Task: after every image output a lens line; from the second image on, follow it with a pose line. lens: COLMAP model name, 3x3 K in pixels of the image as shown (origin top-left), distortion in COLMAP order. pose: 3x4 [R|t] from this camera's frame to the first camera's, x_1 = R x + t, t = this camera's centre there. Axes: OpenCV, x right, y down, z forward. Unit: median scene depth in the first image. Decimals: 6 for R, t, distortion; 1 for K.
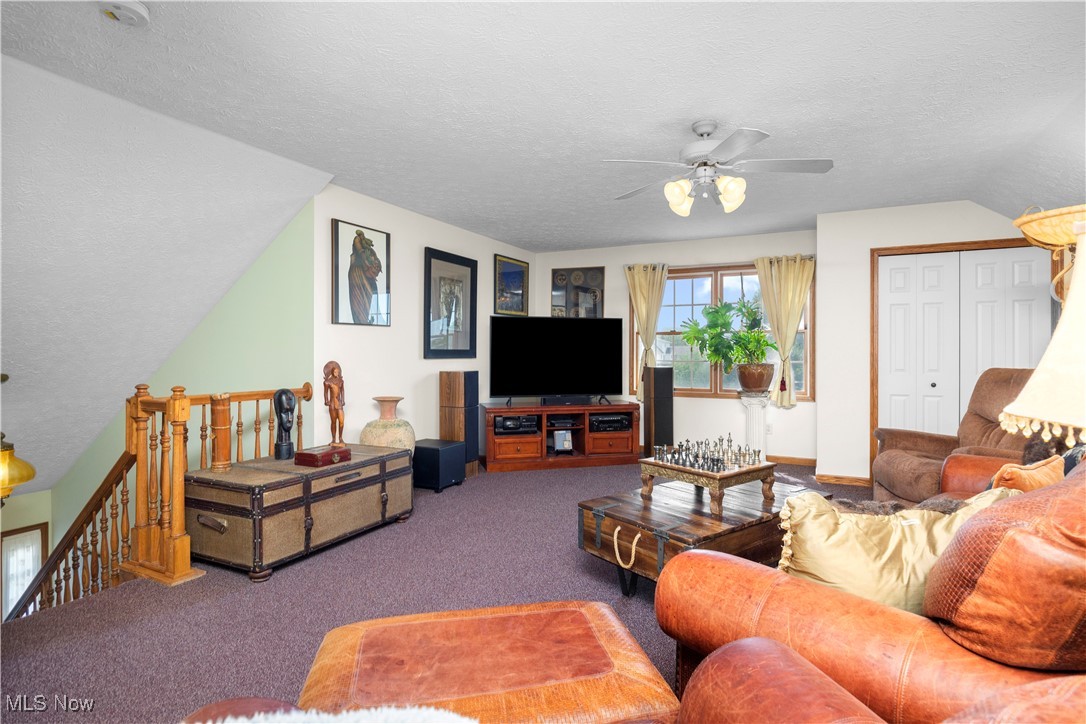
lens RADIAL K [[550.5, 0, 542.2], [0, 550.5, 351.4], [0, 0, 1]] dist [-0.000282, -0.000011]
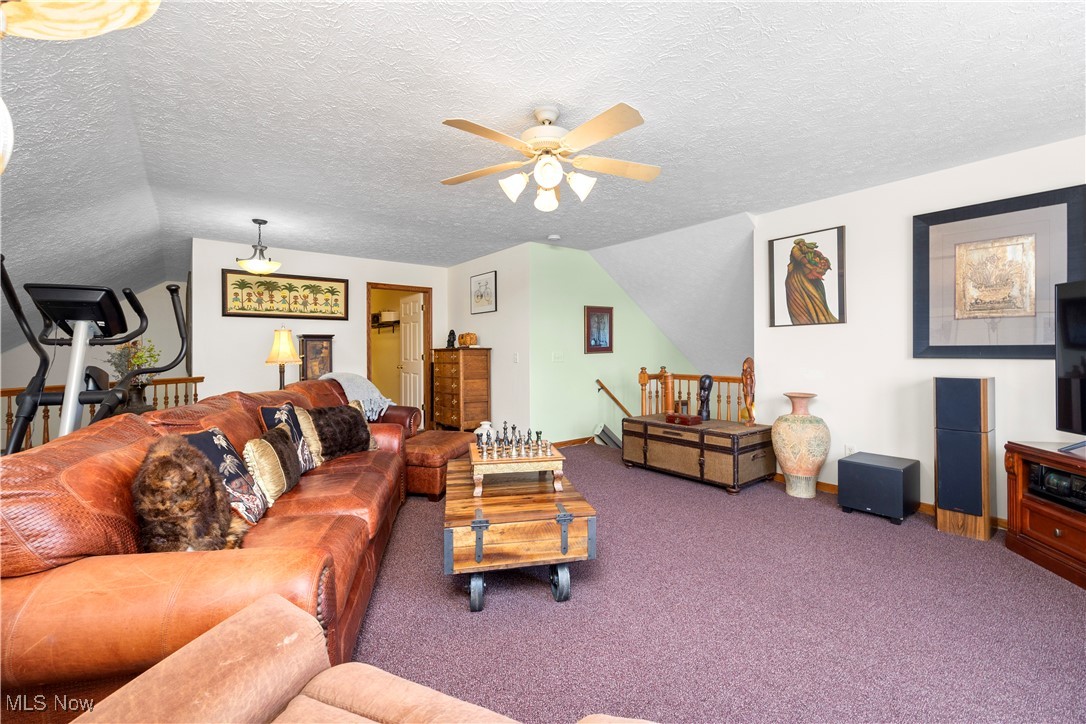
lens RADIAL K [[439.6, 0, 546.0], [0, 439.6, 358.8], [0, 0, 1]] dist [0.008738, -0.000067]
pose [[-0.421936, 0.011014, -0.906559, 0.700137], [0.001237, 0.999932, 0.011573, 0.007232], [0.906625, 0.003762, -0.421921, 0.947255]]
